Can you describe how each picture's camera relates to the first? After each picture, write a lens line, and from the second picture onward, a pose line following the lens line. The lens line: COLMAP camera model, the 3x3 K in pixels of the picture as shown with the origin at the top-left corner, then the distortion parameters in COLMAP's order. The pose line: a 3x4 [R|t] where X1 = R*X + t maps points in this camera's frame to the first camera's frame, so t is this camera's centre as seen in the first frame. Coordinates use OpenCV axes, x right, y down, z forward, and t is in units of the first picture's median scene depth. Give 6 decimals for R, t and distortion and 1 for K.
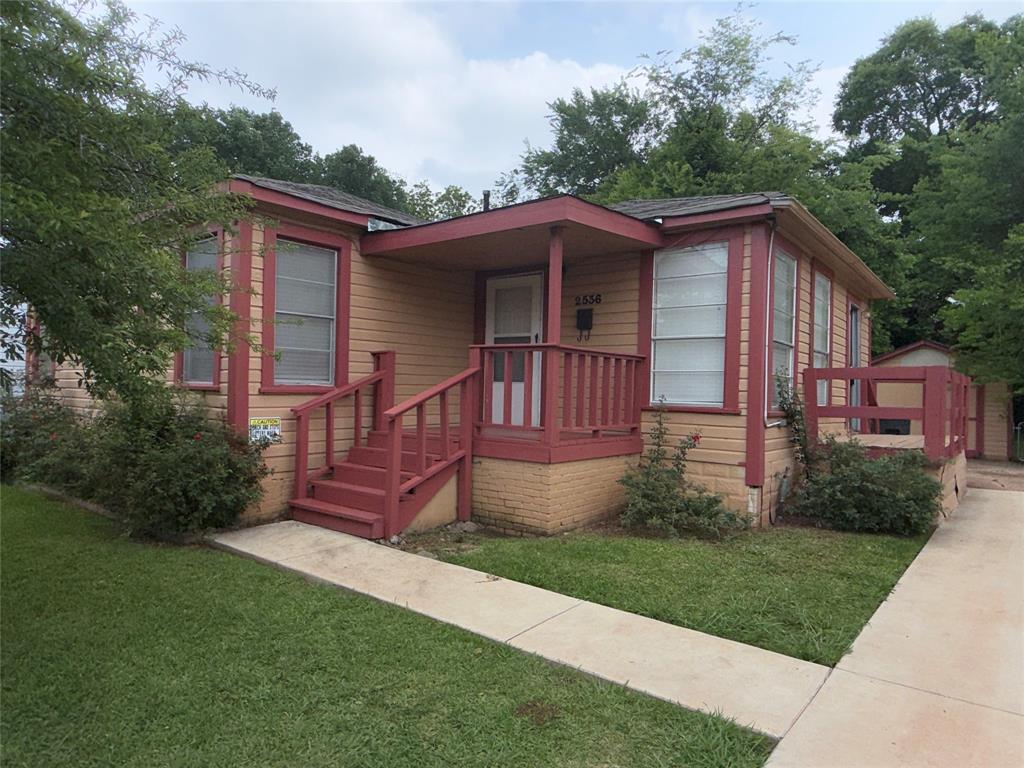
lens RADIAL K [[633.7, 0, 504.9], [0, 633.7, 387.0], [0, 0, 1]] dist [-0.001011, 0.001547]
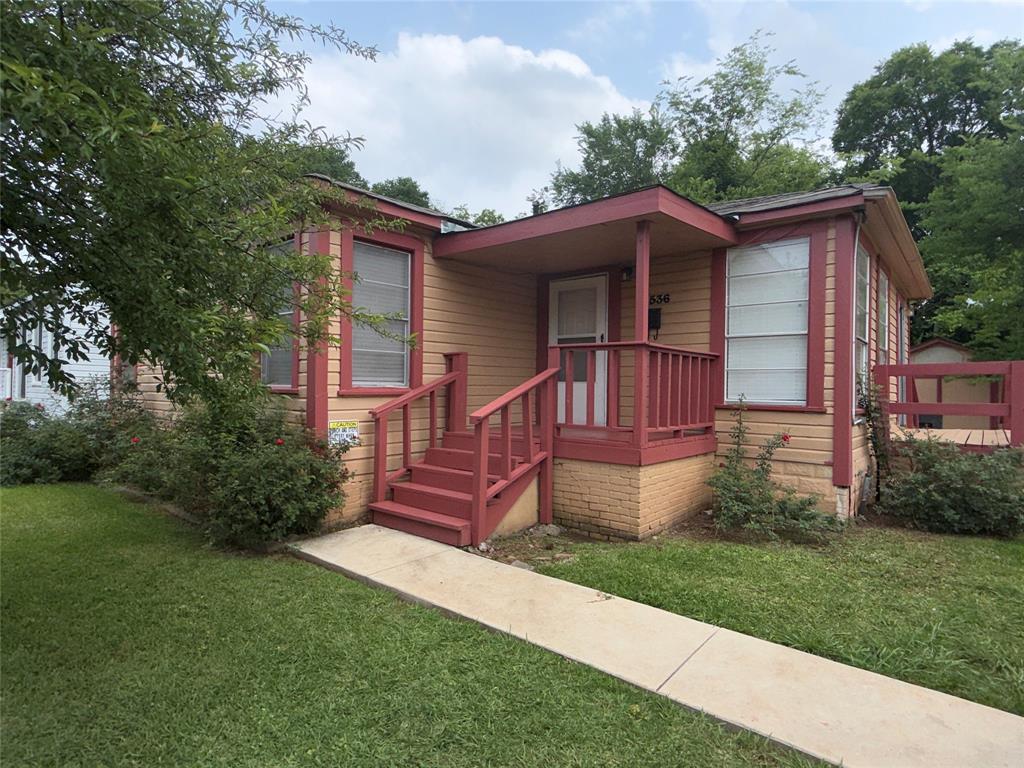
lens RADIAL K [[551.8, 0, 513.7], [0, 551.8, 384.7], [0, 0, 1]] dist [0.000150, 0.001096]
pose [[0.999691, -0.009977, -0.022753, -0.088018], [0.009927, 0.999948, -0.002326, -0.002635], [0.022775, 0.002099, 0.999738, 0.135549]]
